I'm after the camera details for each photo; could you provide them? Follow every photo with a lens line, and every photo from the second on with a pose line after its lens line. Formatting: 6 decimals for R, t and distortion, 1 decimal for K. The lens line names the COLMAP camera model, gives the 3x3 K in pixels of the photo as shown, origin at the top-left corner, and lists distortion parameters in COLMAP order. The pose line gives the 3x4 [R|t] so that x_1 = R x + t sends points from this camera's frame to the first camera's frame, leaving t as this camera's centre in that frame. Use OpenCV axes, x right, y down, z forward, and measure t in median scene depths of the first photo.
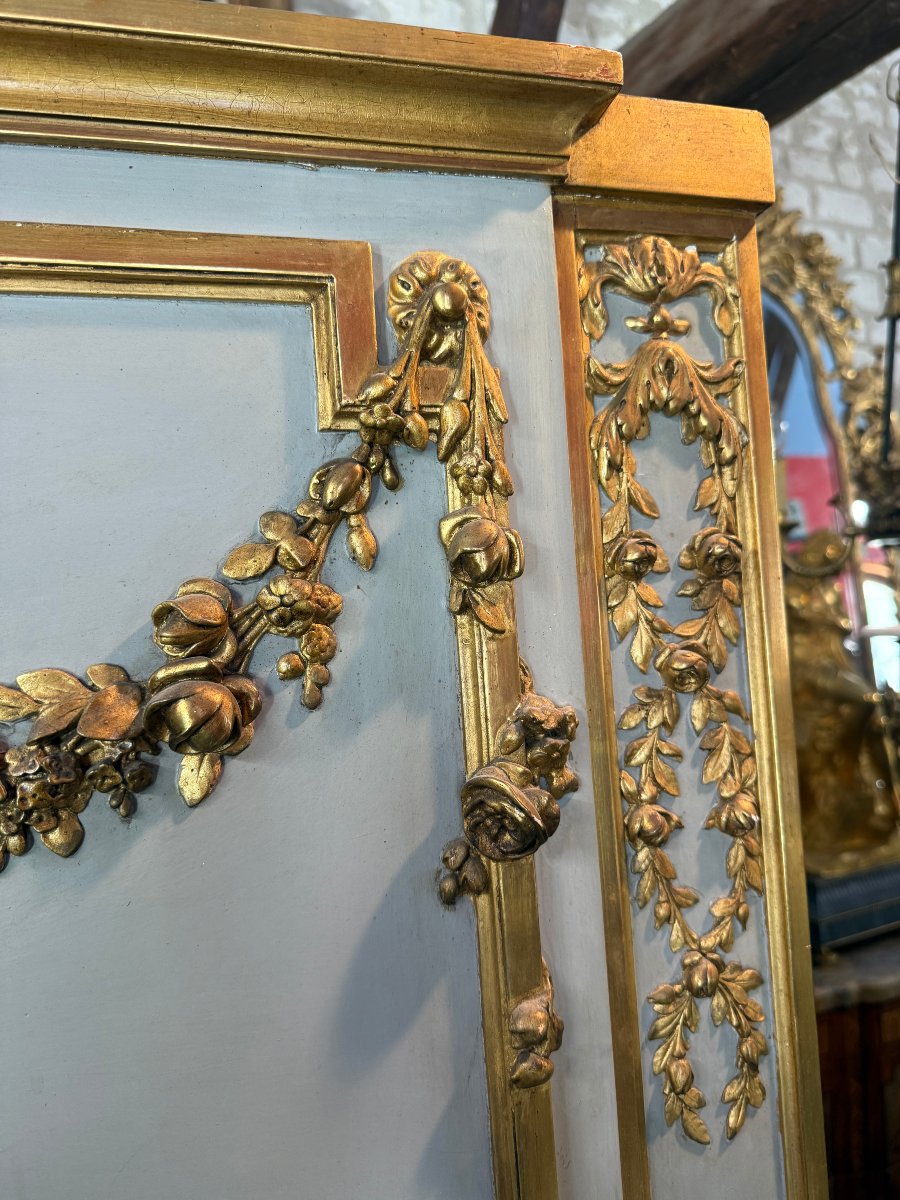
lens RADIAL K [[865.9, 0, 450.0], [0, 865.9, 600.0], [0, 0, 1]] dist [0.004559, -0.003915]
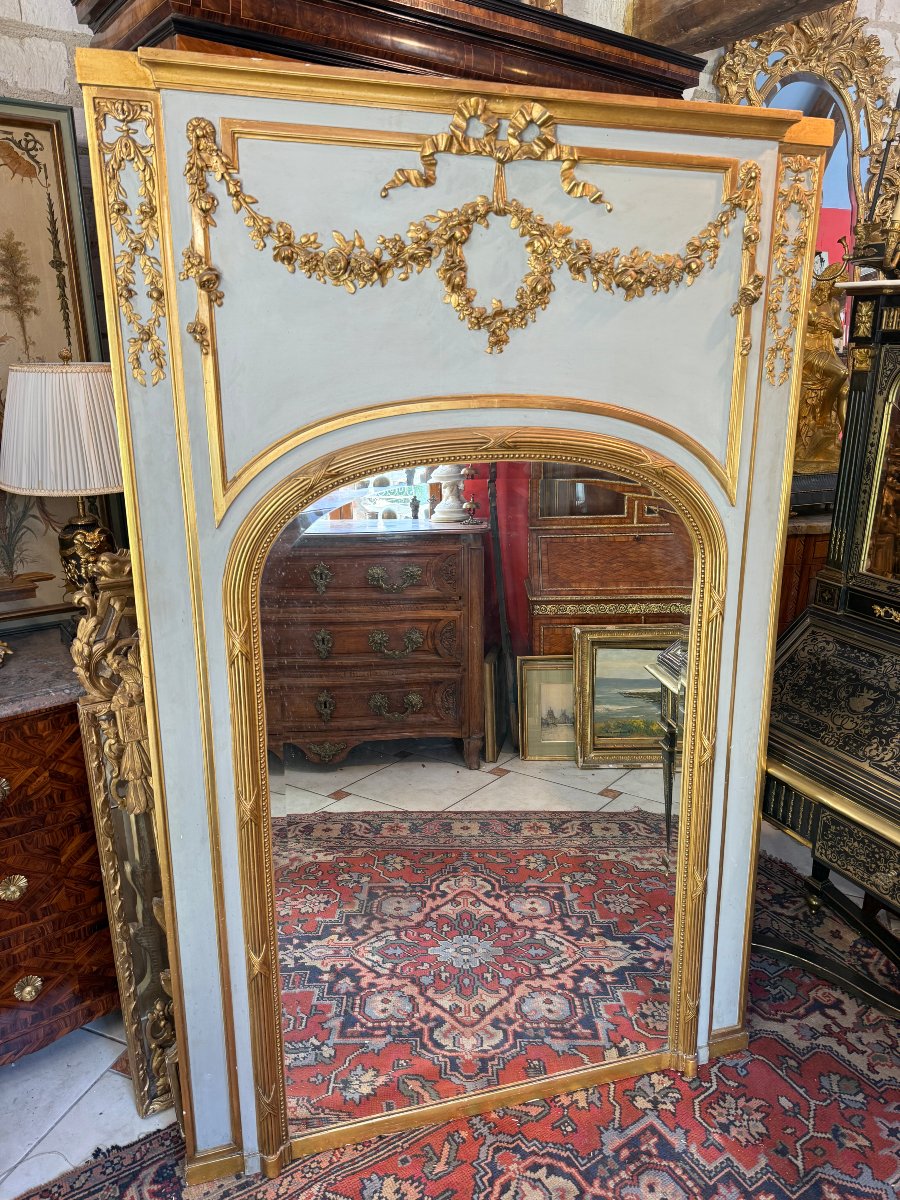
lens RADIAL K [[865.9, 0, 450.0], [0, 865.9, 600.0], [0, 0, 1]] dist [0.004559, -0.003915]
pose [[0.997686, 0.064071, 0.022747, -1.394817], [-0.067921, 0.954275, 0.291111, 0.506679], [-0.003055, -0.291983, 0.956419, -3.569908]]
